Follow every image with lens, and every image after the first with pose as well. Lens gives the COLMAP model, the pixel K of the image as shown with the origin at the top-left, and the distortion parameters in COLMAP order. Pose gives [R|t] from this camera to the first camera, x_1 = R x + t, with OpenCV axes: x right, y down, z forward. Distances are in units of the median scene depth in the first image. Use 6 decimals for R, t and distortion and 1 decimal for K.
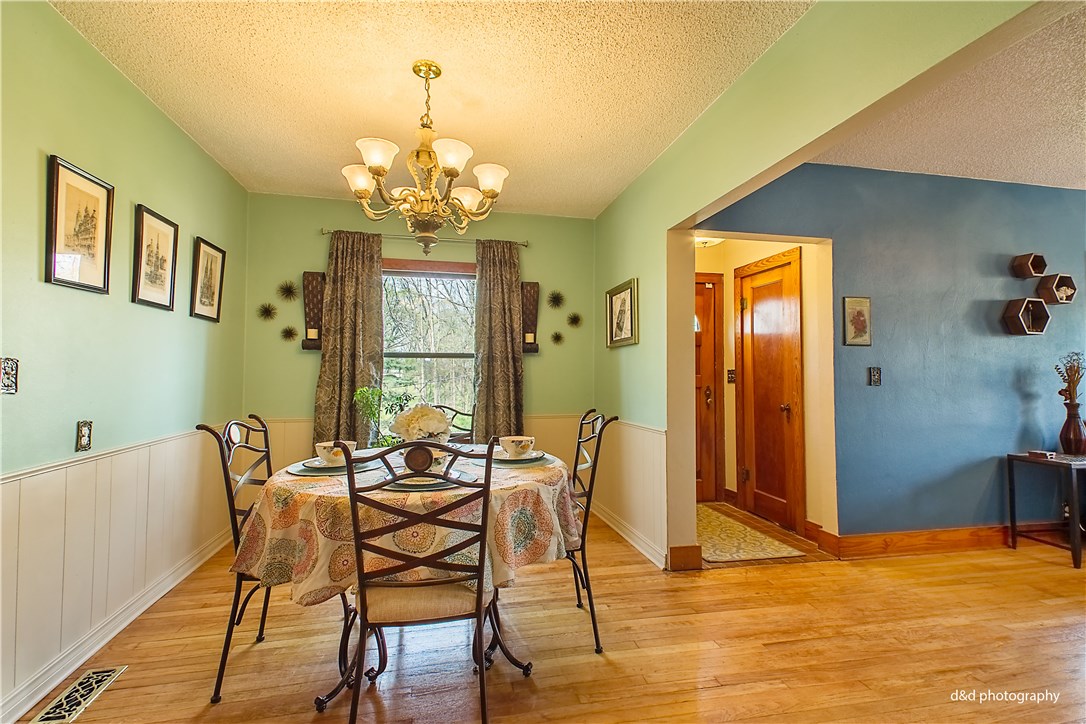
lens RADIAL K [[495.1, 0, 538.8], [0, 495.1, 356.6], [0, 0, 1]] dist [0.043161, -0.018508]
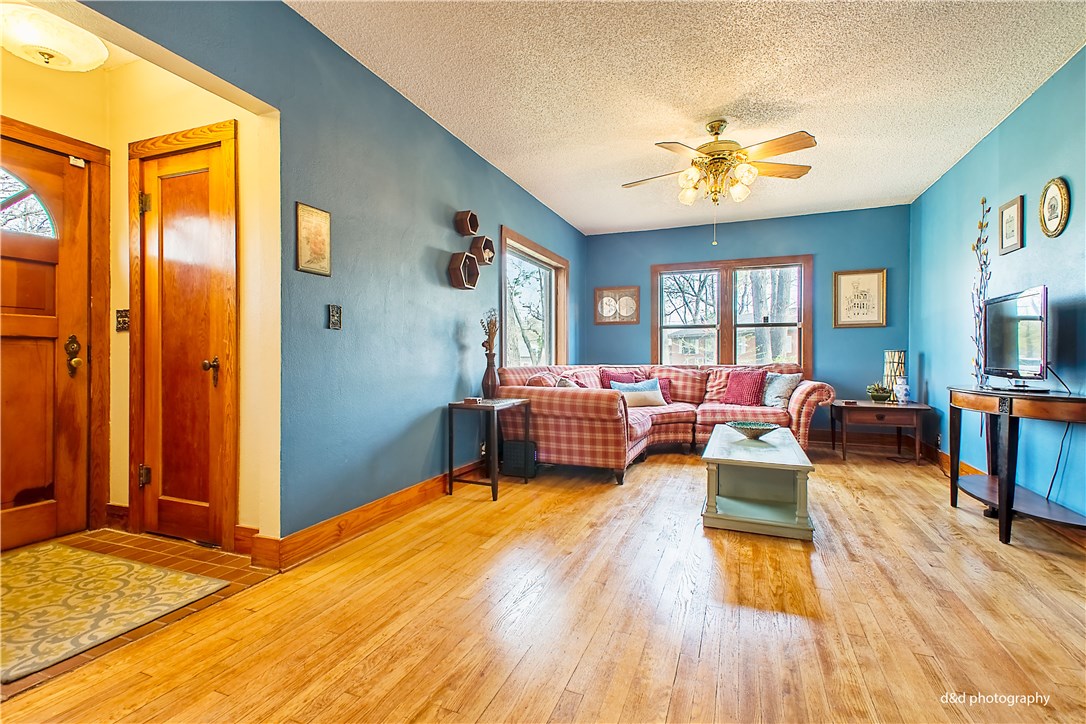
lens RADIAL K [[503.1, 0, 548.4], [0, 503.1, 356.9], [0, 0, 1]] dist [0.028356, -0.000894]
pose [[0.549515, -0.005685, 0.835464, 0.188680], [-0.032185, 0.999091, 0.027967, 0.063608], [-0.834863, -0.042258, 0.548833, 0.278843]]
